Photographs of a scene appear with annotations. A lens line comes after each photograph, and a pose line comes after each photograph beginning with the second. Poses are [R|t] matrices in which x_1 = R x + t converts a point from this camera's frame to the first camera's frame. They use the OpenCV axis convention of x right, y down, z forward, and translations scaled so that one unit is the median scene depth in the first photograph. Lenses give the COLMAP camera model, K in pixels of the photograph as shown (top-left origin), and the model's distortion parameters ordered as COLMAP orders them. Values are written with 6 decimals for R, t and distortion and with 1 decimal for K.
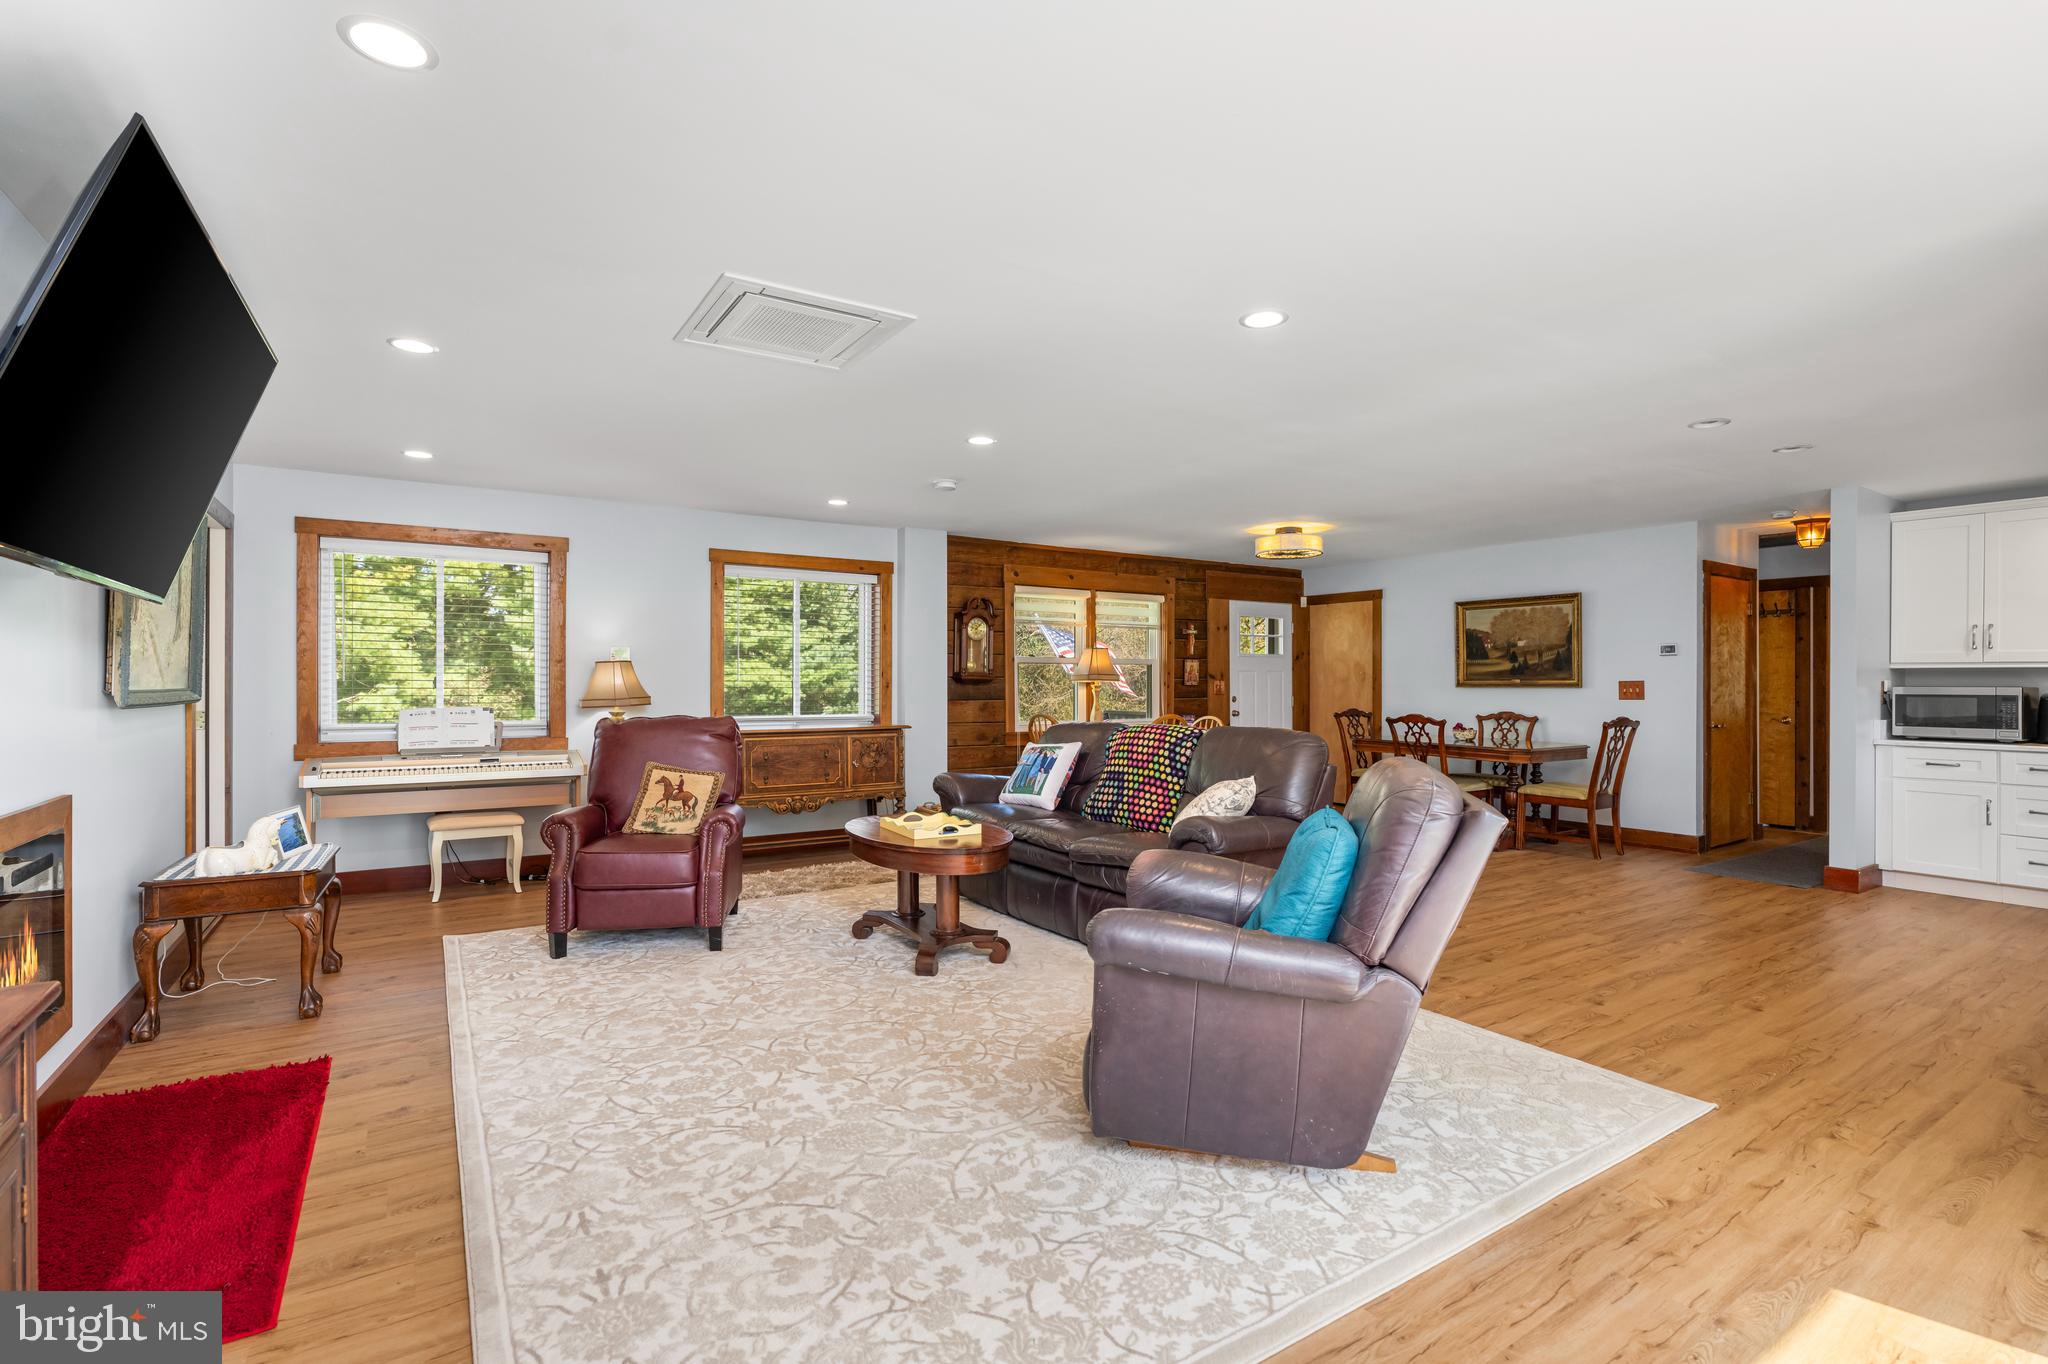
lens RADIAL K [[943.4, 0, 1024.0], [0, 943.4, 682.0], [0, 0, 1]] dist [-0.001723, -0.000117]
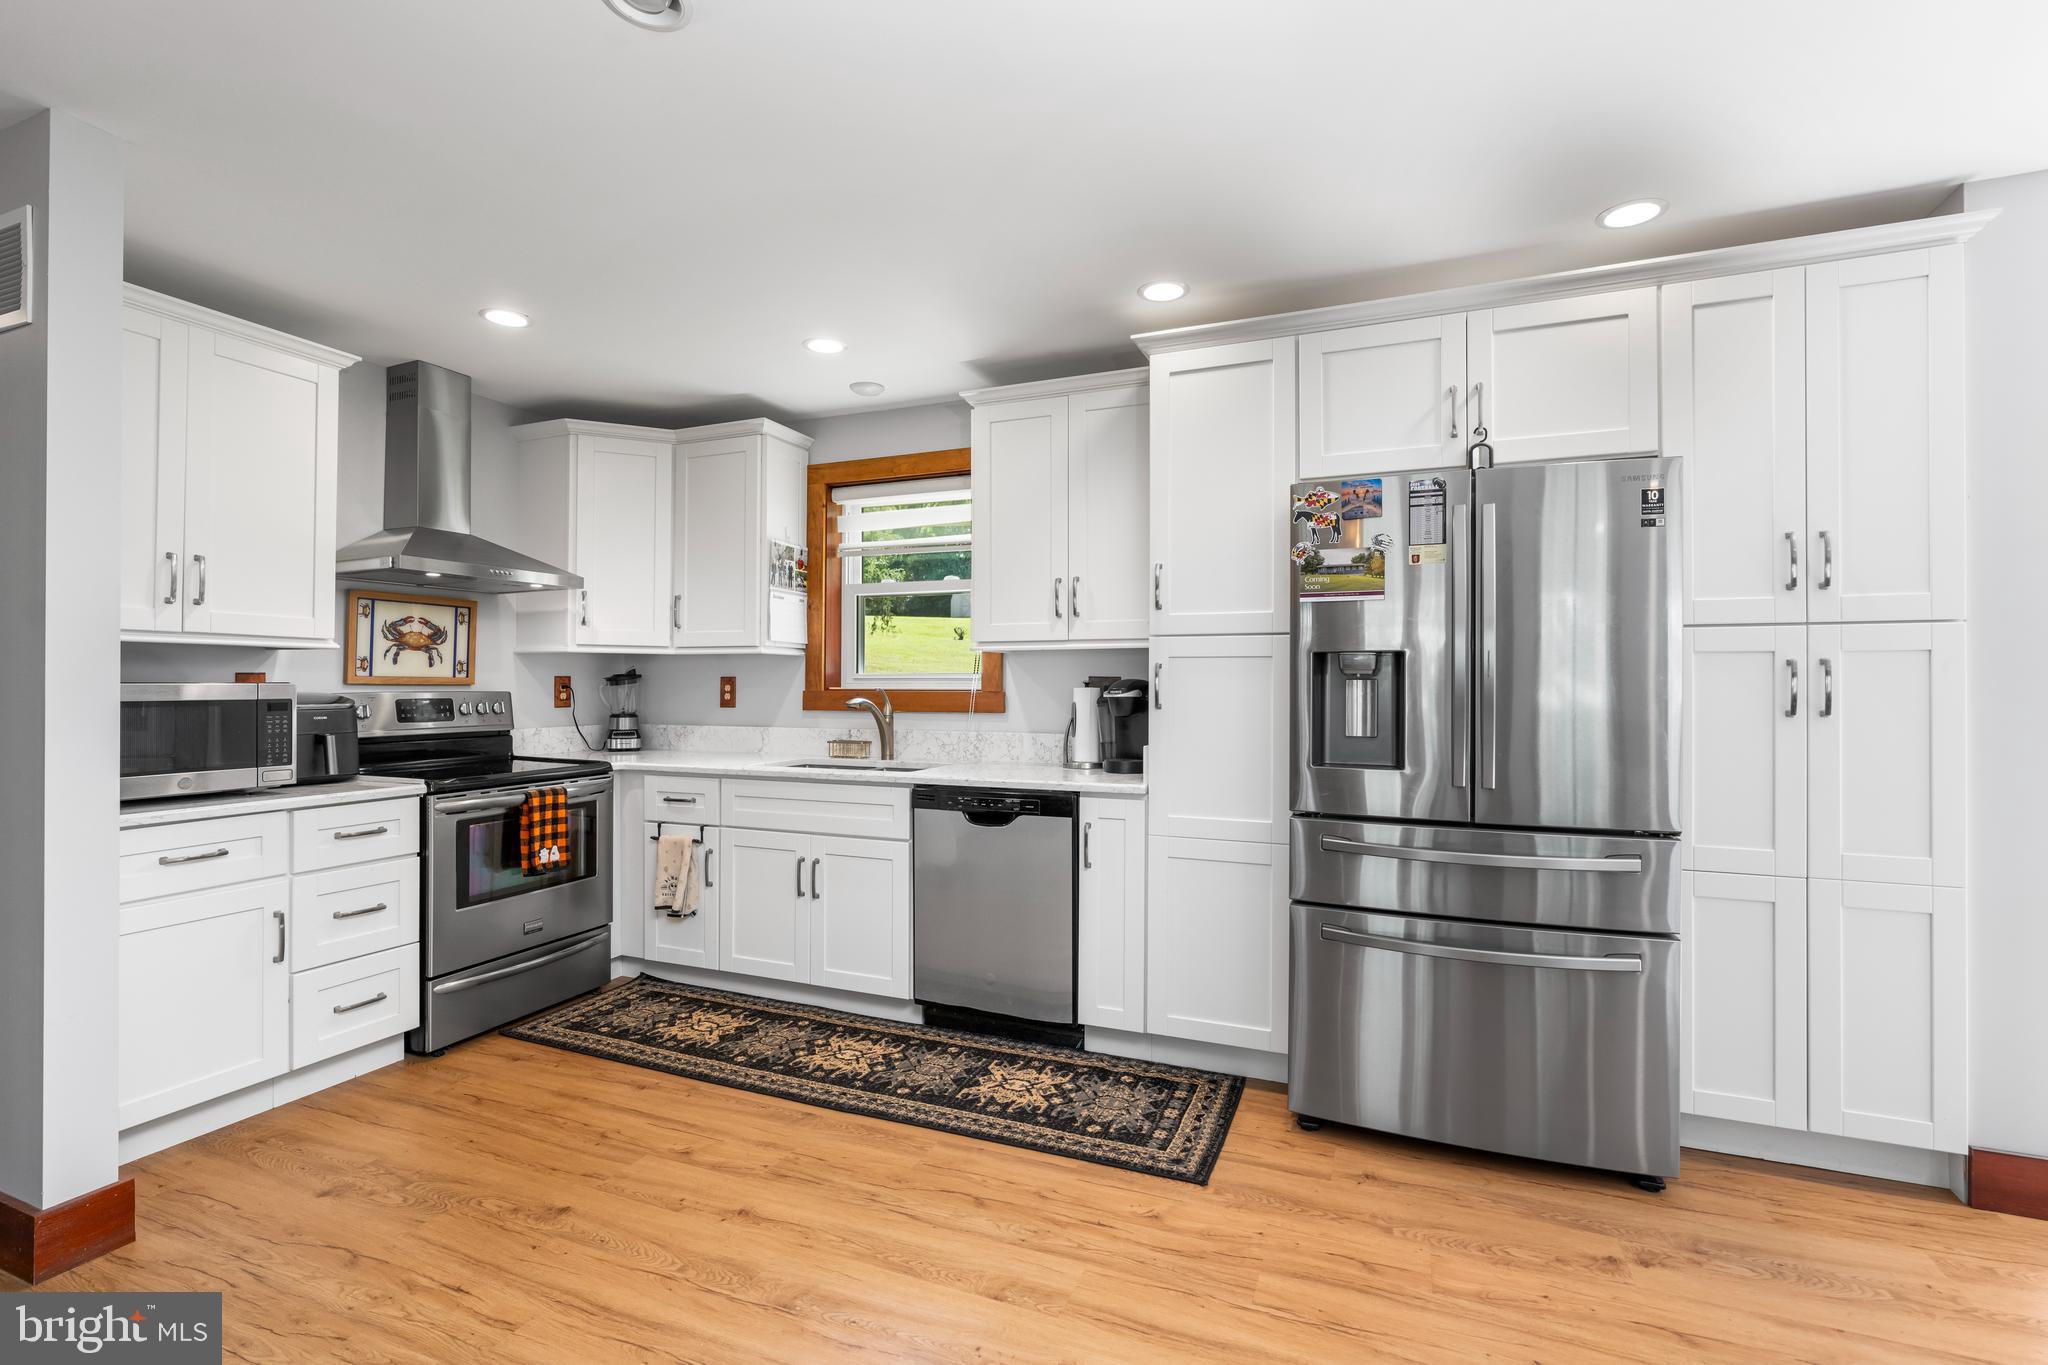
lens RADIAL K [[916.3, 0, 1024.0], [0, 916.3, 682.5], [0, 0, 1]] dist [-0.000884, -0.000136]
pose [[-0.557947, 0.002281, 0.829873, 0.671383], [-0.007424, 0.999942, -0.007740, 0.010285], [-0.829843, -0.010480, -0.557898, 1.564049]]
